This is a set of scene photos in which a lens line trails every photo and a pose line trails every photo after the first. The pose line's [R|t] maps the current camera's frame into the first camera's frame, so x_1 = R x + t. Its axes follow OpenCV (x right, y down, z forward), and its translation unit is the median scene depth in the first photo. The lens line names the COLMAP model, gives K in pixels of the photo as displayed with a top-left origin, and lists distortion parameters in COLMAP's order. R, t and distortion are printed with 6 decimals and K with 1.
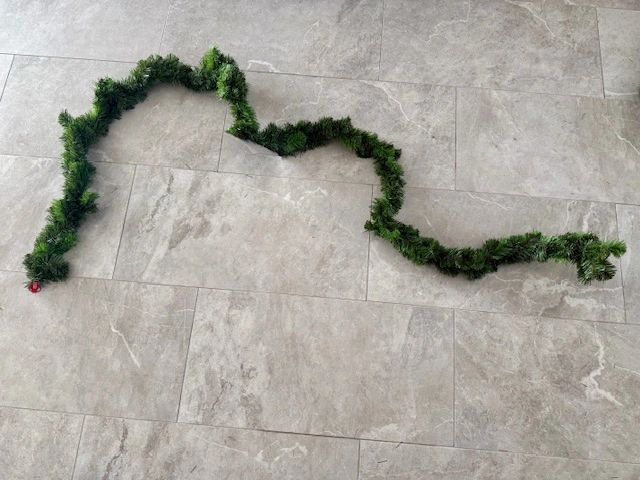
lens RADIAL K [[464.9, 0, 318.0], [0, 464.9, 238.5], [0, 0, 1]] dist [0.015954, -0.032029]
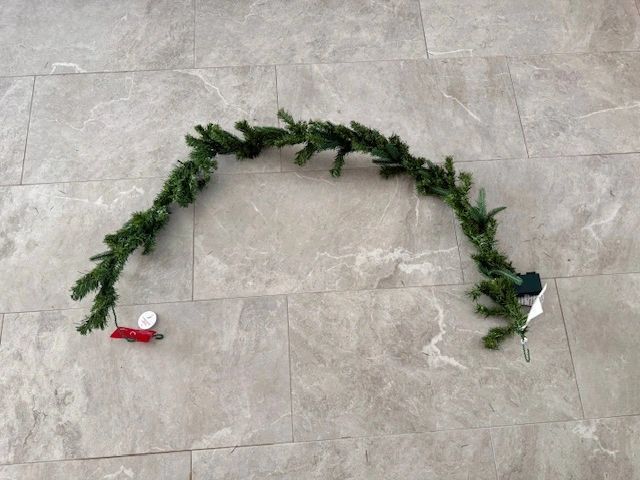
lens RADIAL K [[464.9, 0, 322.3], [0, 464.9, 240.5], [0, 0, 1]] dist [0.015954, -0.032029]
pose [[0.987674, -0.141129, 0.067702, 0.321444], [0.142476, 0.989677, -0.015476, 0.068819], [-0.064819, 0.024931, 0.997586, 0.056682]]
